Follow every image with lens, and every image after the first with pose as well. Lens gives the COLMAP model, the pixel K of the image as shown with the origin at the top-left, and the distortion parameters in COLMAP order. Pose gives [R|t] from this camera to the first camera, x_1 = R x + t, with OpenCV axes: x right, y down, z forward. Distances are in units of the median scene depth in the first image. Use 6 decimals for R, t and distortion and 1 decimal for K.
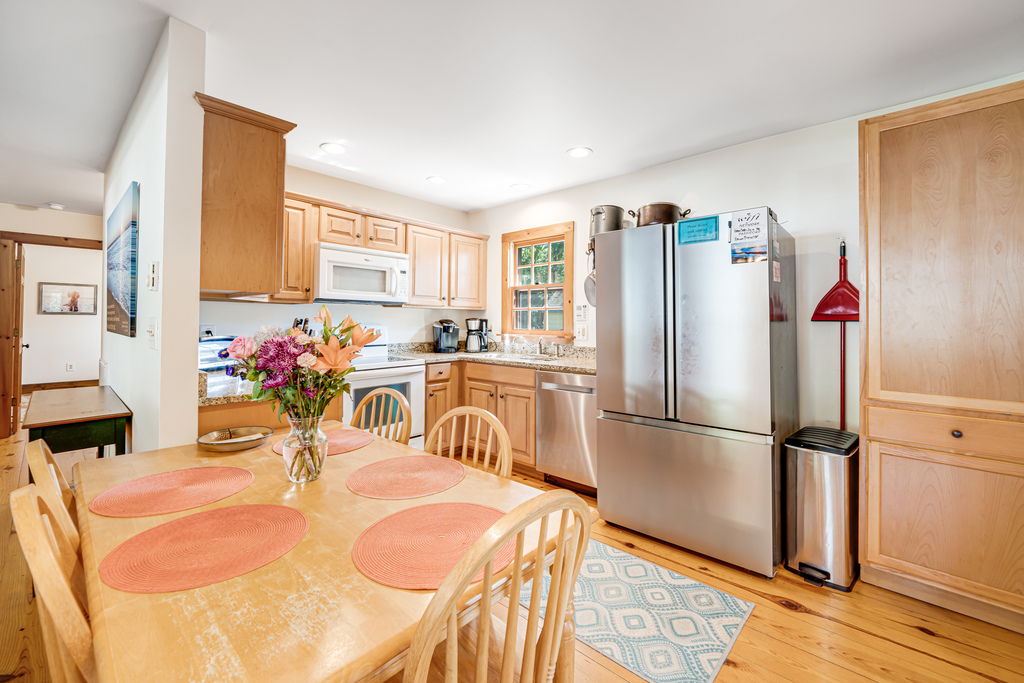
lens RADIAL K [[409.8, 0, 524.3], [0, 409.8, 313.1], [0, 0, 1]] dist [-0.017248, -0.000128]
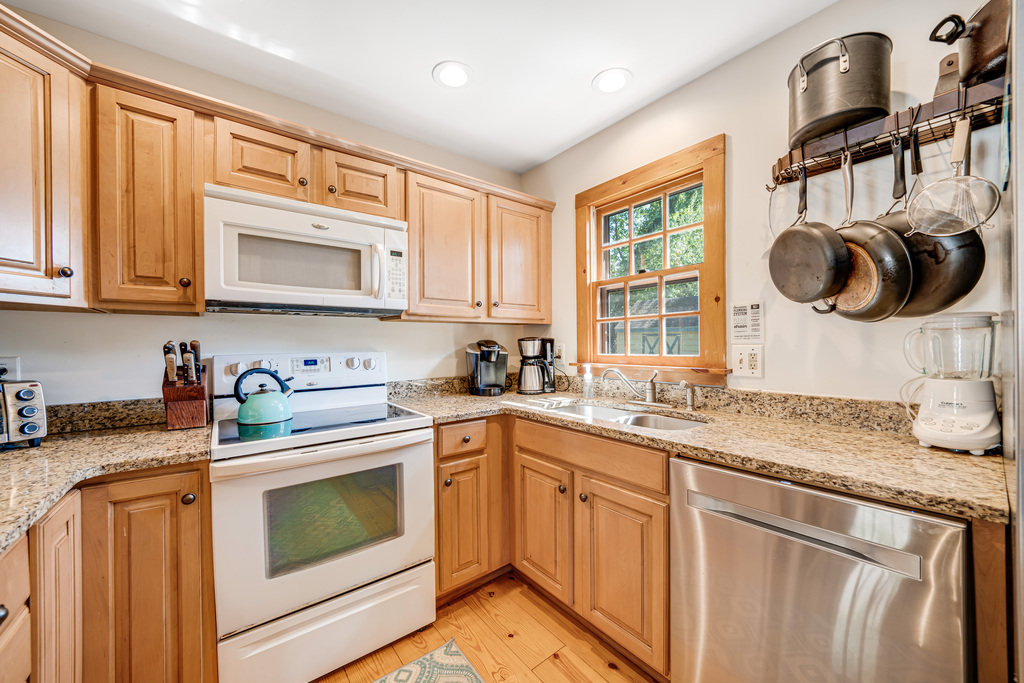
lens RADIAL K [[398.1, 0, 524.9], [0, 398.1, 345.5], [0, 0, 1]] dist [-0.015961, 0.001554]
pose [[0.984509, -0.013773, -0.174794, -0.037546], [0.018591, 0.999490, 0.025957, 0.011557], [0.174347, -0.028805, 0.984263, 0.514423]]
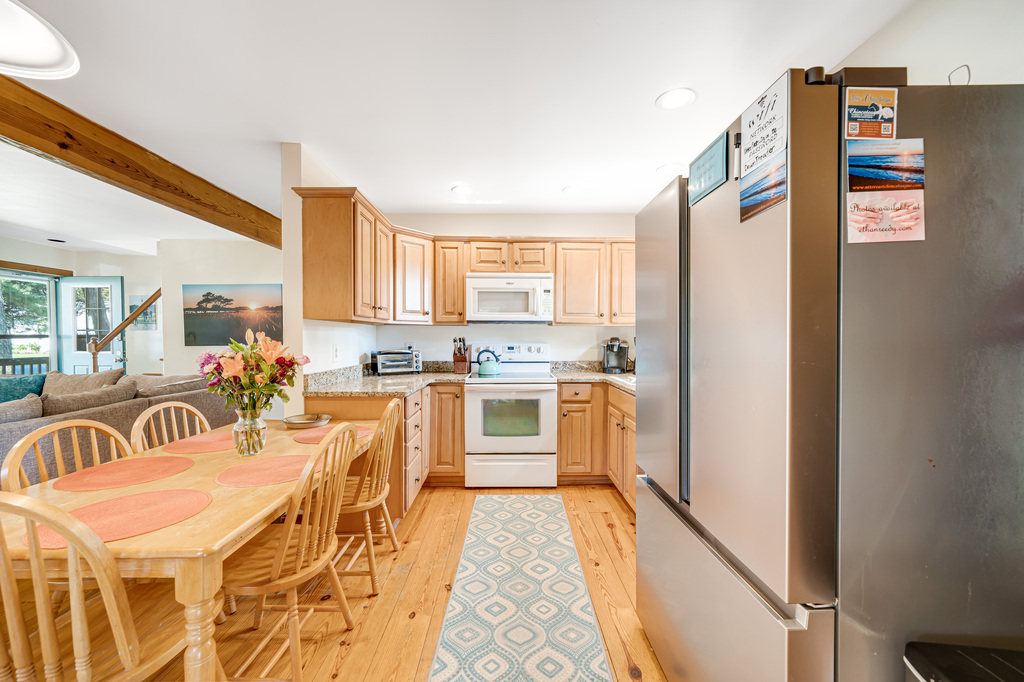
lens RADIAL K [[398.1, 0, 516.4], [0, 398.1, 343.6], [0, 0, 1]] dist [-0.015961, 0.001554]
pose [[0.674275, 0.006847, -0.738449, 0.389787], [0.016999, 0.999548, 0.024790, 0.004549], [0.738285, -0.029268, 0.673854, 0.277782]]
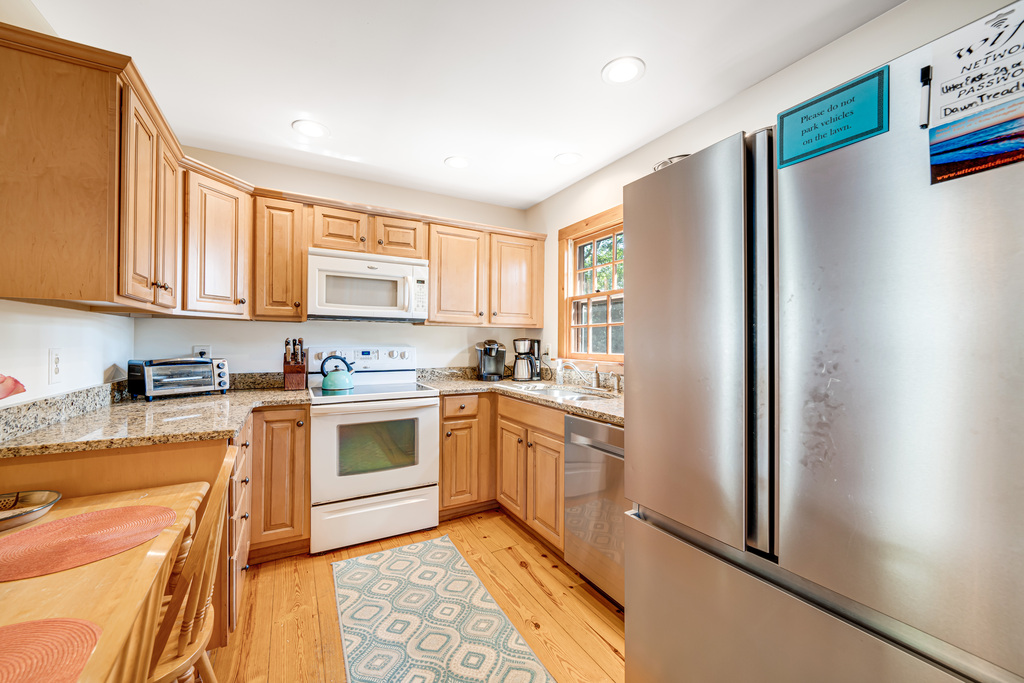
lens RADIAL K [[398.1, 0, 517.7], [0, 398.1, 341.5], [0, 0, 1]] dist [-0.015961, 0.001554]
pose [[0.944520, 0.000196, -0.328453, 0.150350], [0.005428, 0.999854, 0.016208, 0.007352], [0.328408, -0.017091, 0.944381, 0.316304]]
